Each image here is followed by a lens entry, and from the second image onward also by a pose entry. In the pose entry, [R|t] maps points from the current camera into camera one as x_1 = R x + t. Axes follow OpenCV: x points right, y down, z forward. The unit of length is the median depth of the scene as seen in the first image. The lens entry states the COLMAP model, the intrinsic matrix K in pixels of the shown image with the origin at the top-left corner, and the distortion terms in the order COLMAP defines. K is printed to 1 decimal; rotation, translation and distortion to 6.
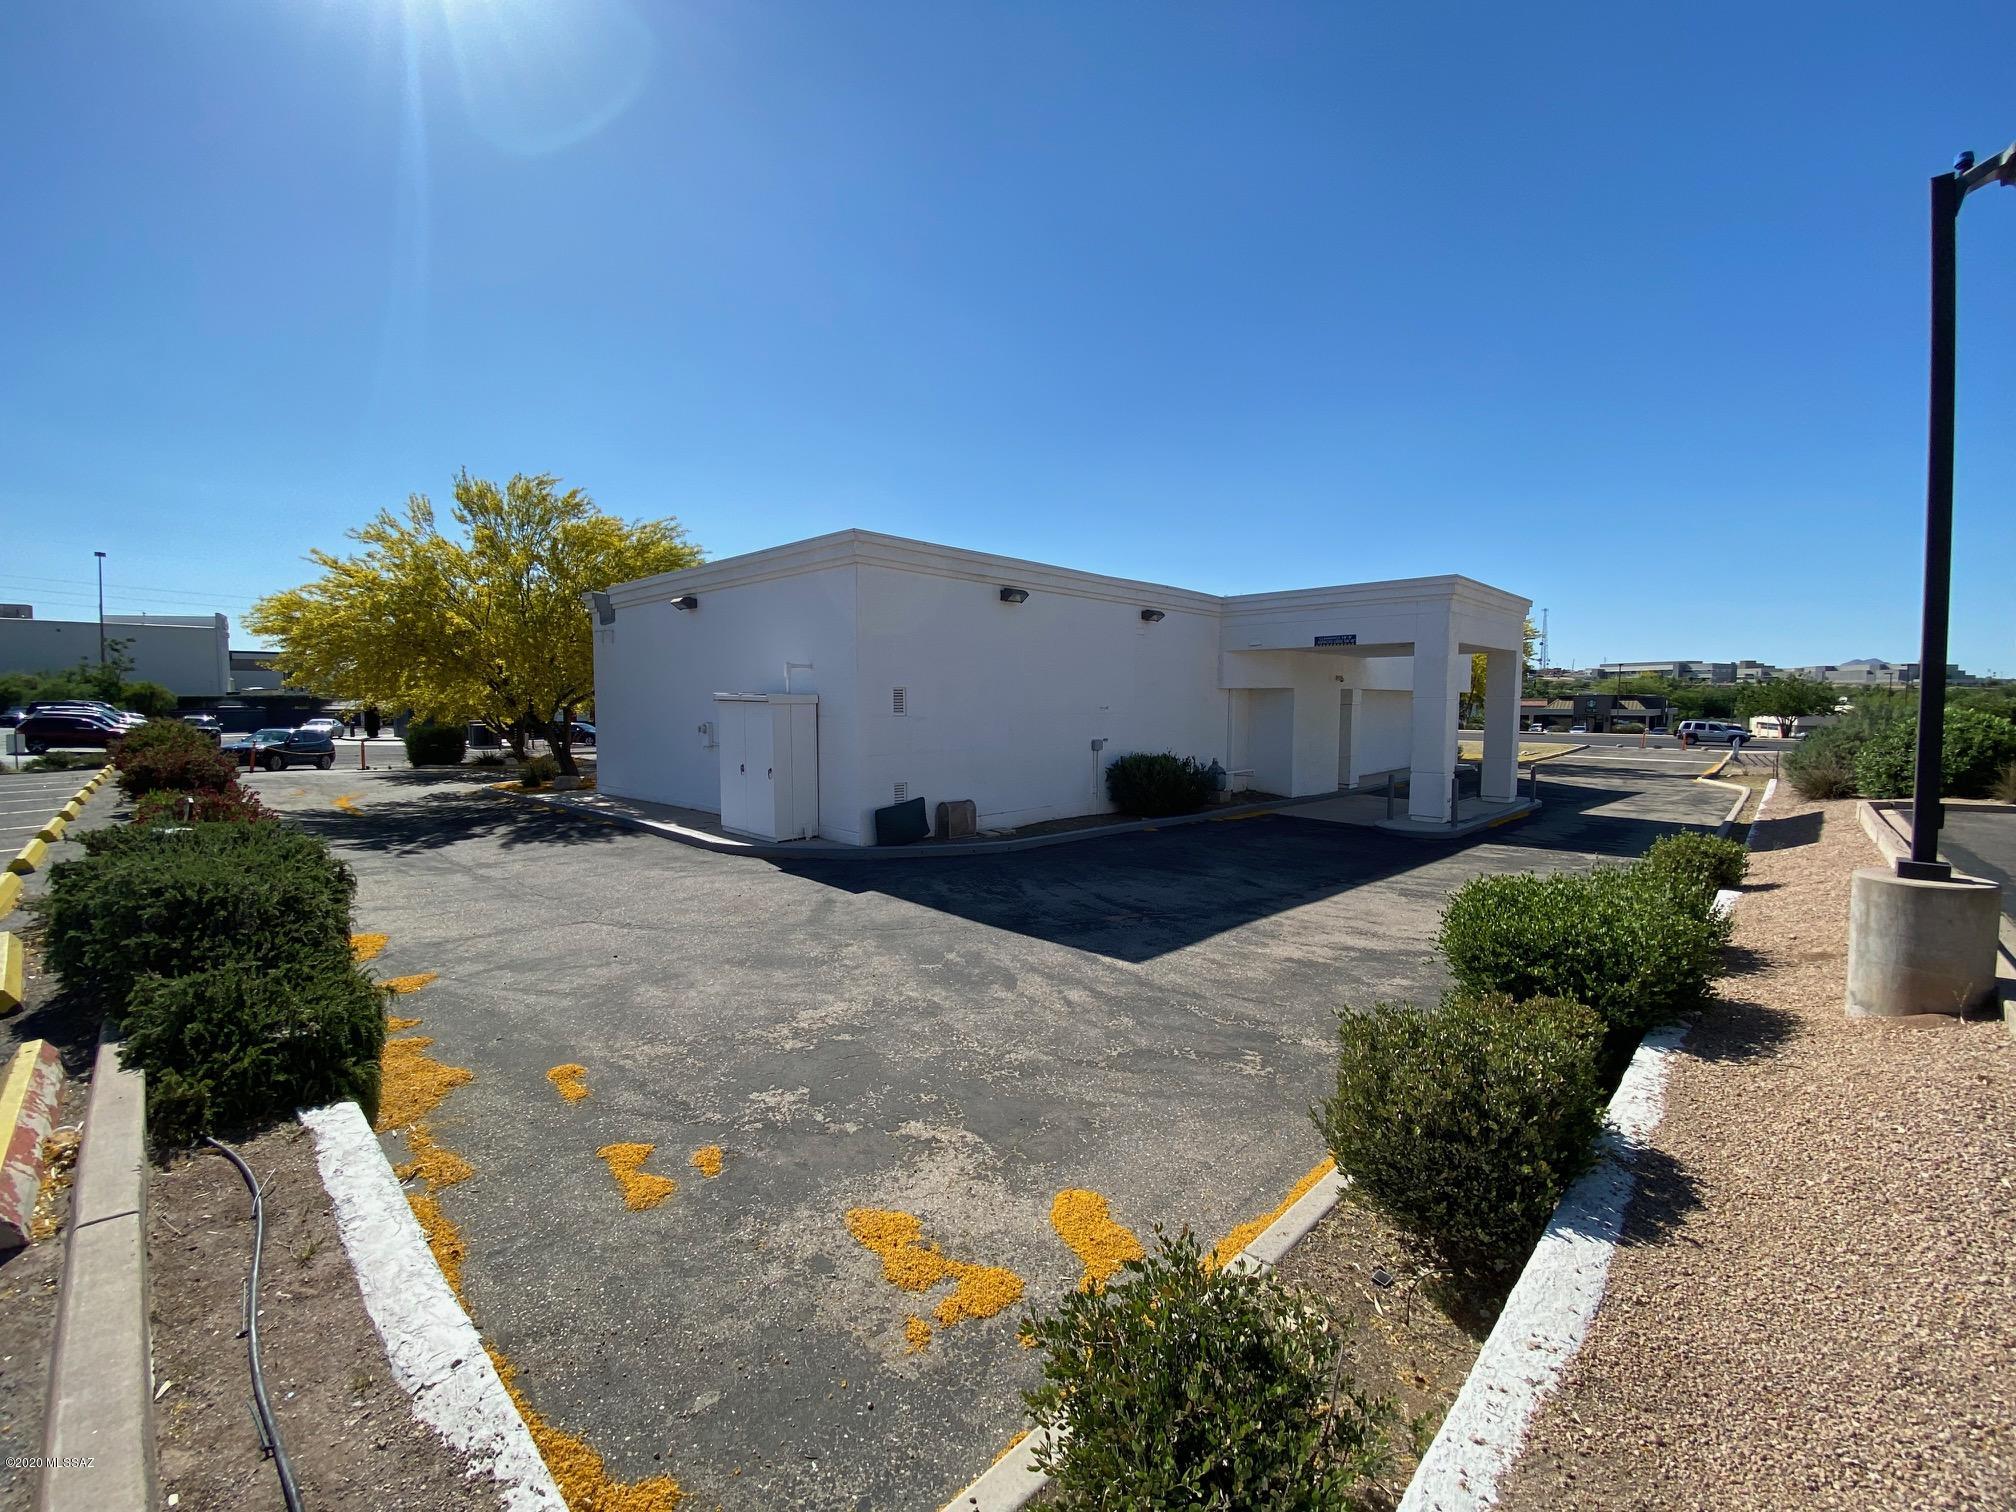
lens RADIAL K [[816.1, 0, 998.6], [0, 816.1, 747.3], [0, 0, 1]] dist [-0.008441, -0.007243]
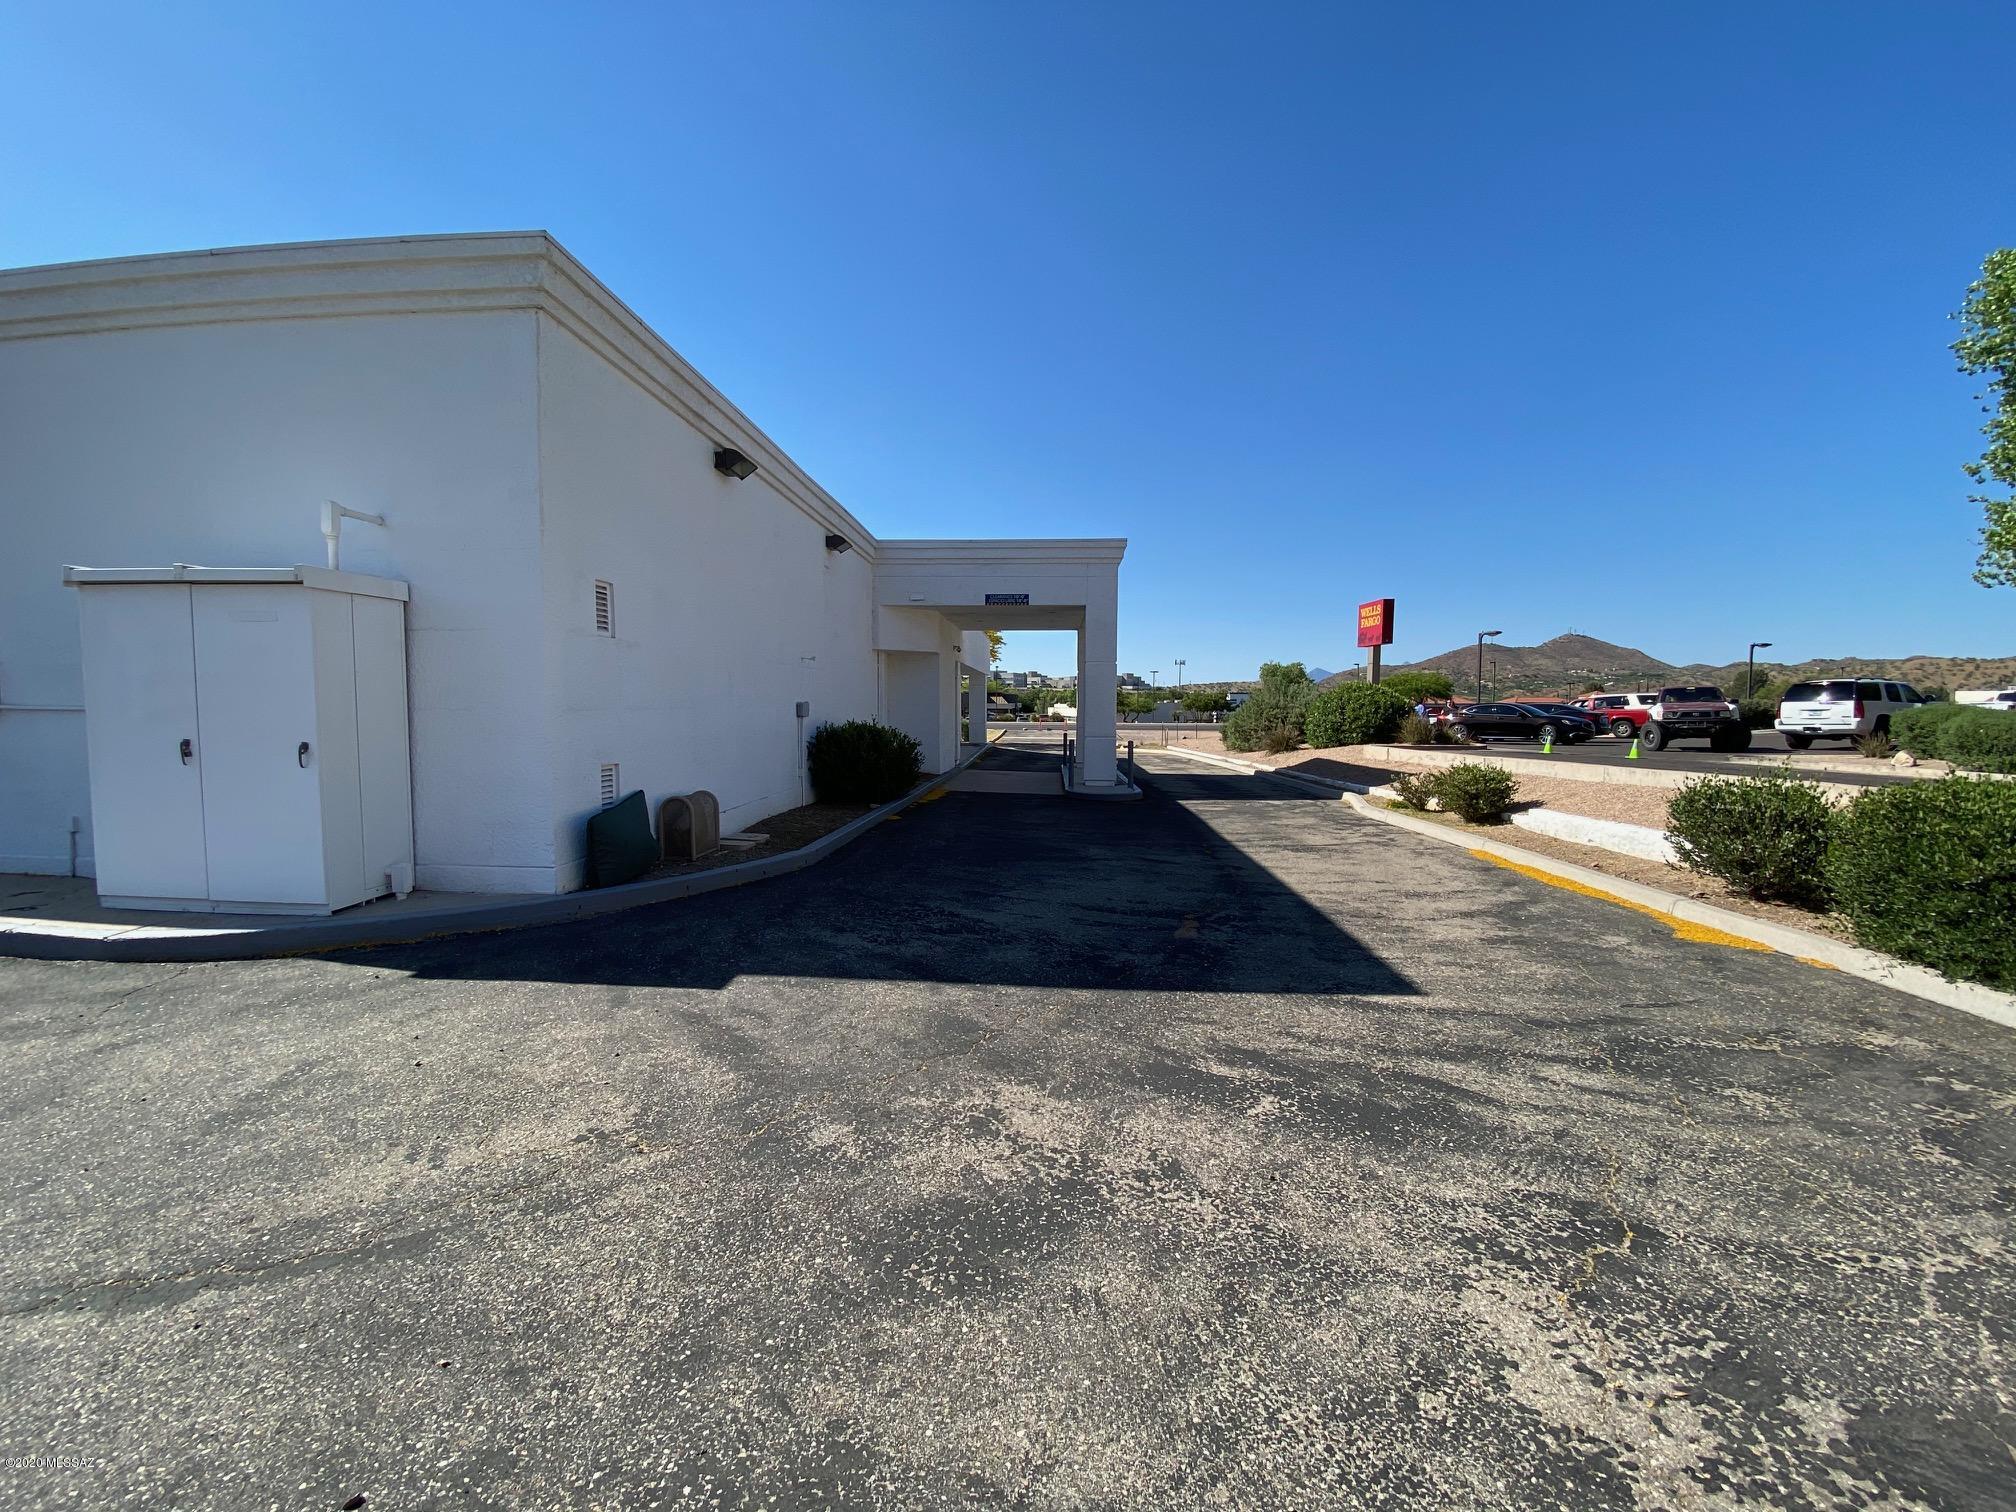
lens RADIAL K [[816.1, 0, 1004.0], [0, 816.1, 768.5], [0, 0, 1]] dist [-0.008441, -0.007243]
pose [[0.755869, -0.050625, 0.652763, -0.439514], [0.033573, 0.998691, 0.038577, 0.054401], [-0.653862, -0.007244, 0.756579, 0.693003]]
